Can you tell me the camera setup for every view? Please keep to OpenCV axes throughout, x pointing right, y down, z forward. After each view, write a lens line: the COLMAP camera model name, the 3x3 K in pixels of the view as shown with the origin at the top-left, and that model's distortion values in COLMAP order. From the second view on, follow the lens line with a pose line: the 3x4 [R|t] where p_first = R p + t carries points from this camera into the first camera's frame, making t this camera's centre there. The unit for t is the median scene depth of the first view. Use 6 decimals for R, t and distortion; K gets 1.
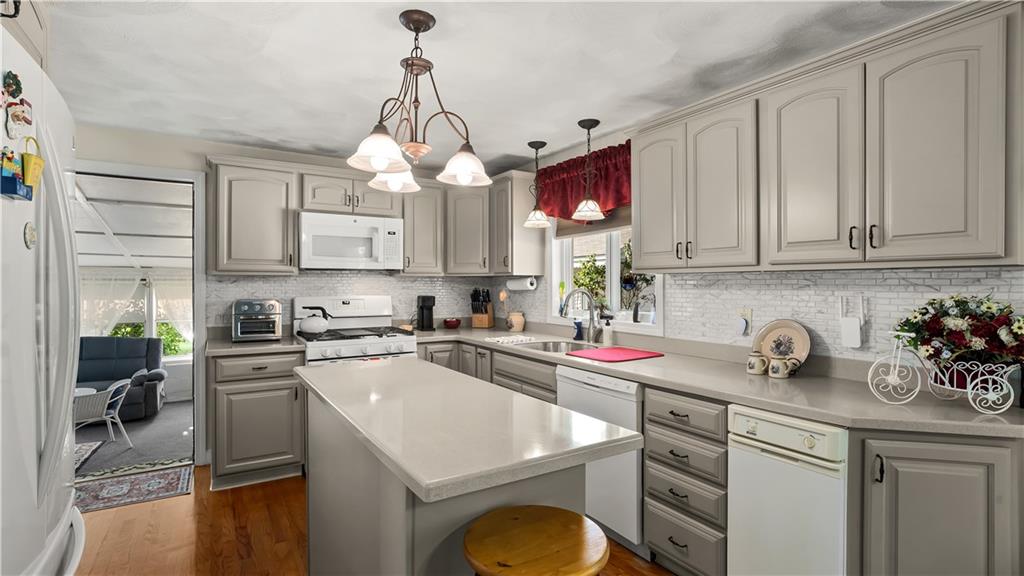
lens RADIAL K [[489.3, 0, 513.3], [0, 489.3, 283.7], [0, 0, 1]] dist [-0.012659, 0.001503]
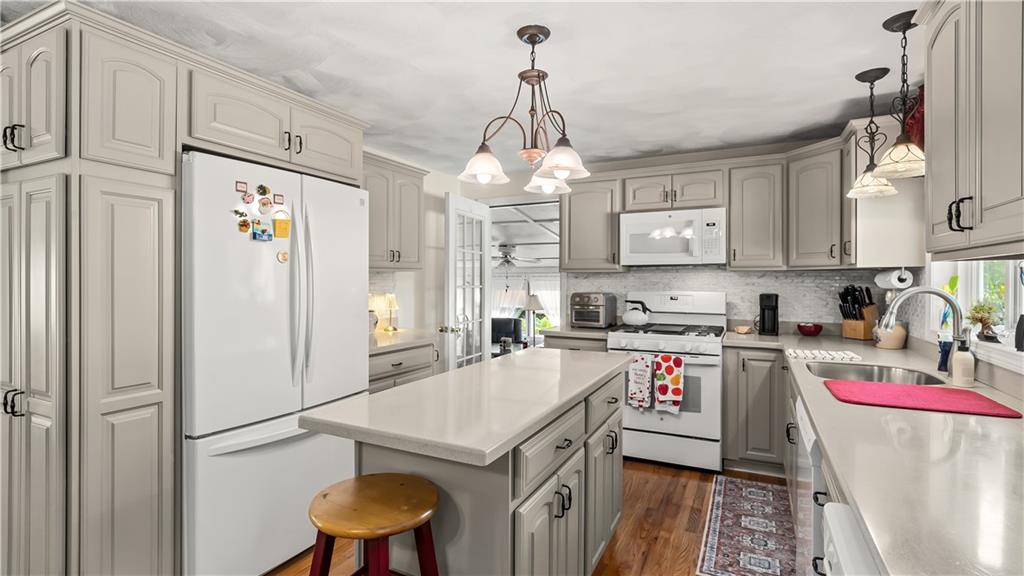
lens RADIAL K [[489.3, 0, 507.8], [0, 489.3, 282.0], [0, 0, 1]] dist [-0.012659, 0.001503]
pose [[0.501031, 0.005284, -0.865413, 0.373799], [-0.000849, 0.999984, 0.005614, 0.000278], [0.865429, -0.002078, 0.501028, 0.216470]]
